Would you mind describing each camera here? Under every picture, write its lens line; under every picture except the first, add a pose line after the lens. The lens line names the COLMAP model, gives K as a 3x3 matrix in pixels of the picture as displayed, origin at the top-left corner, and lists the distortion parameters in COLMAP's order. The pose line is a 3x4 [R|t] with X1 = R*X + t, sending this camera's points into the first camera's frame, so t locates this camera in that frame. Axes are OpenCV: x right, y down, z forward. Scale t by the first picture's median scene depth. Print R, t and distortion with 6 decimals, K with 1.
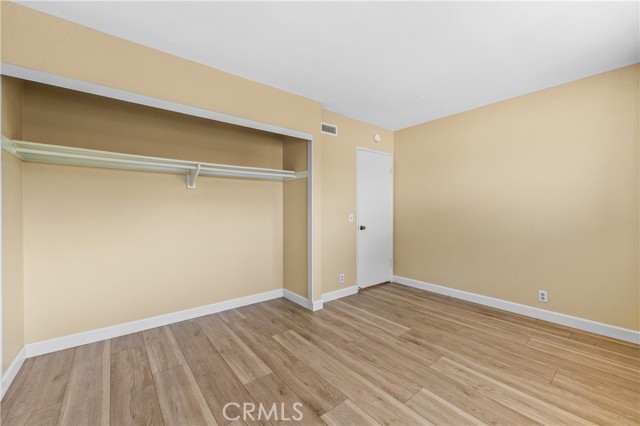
lens RADIAL K [[257.4, 0, 320.0], [0, 257.4, 213.0], [0, 0, 1]] dist [0.000988, 0.000146]
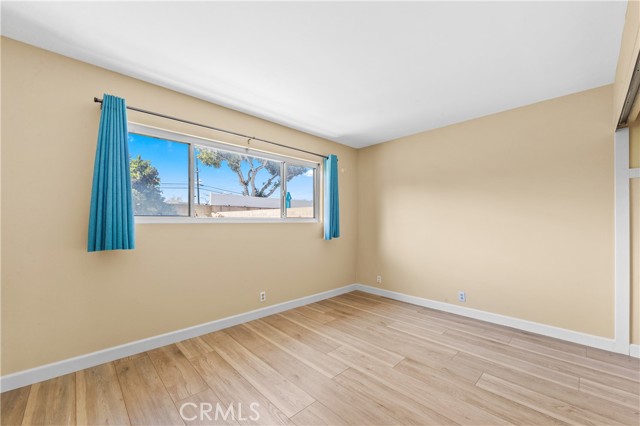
lens RADIAL K [[257.4, 0, 320.0], [0, 257.4, 213.0], [0, 0, 1]] dist [0.000988, 0.000146]
pose [[-0.996060, -0.005788, -0.088488, 0.518954], [-0.004367, 0.999859, -0.016241, -0.029490], [0.088569, -0.015791, -0.995945, 1.996387]]
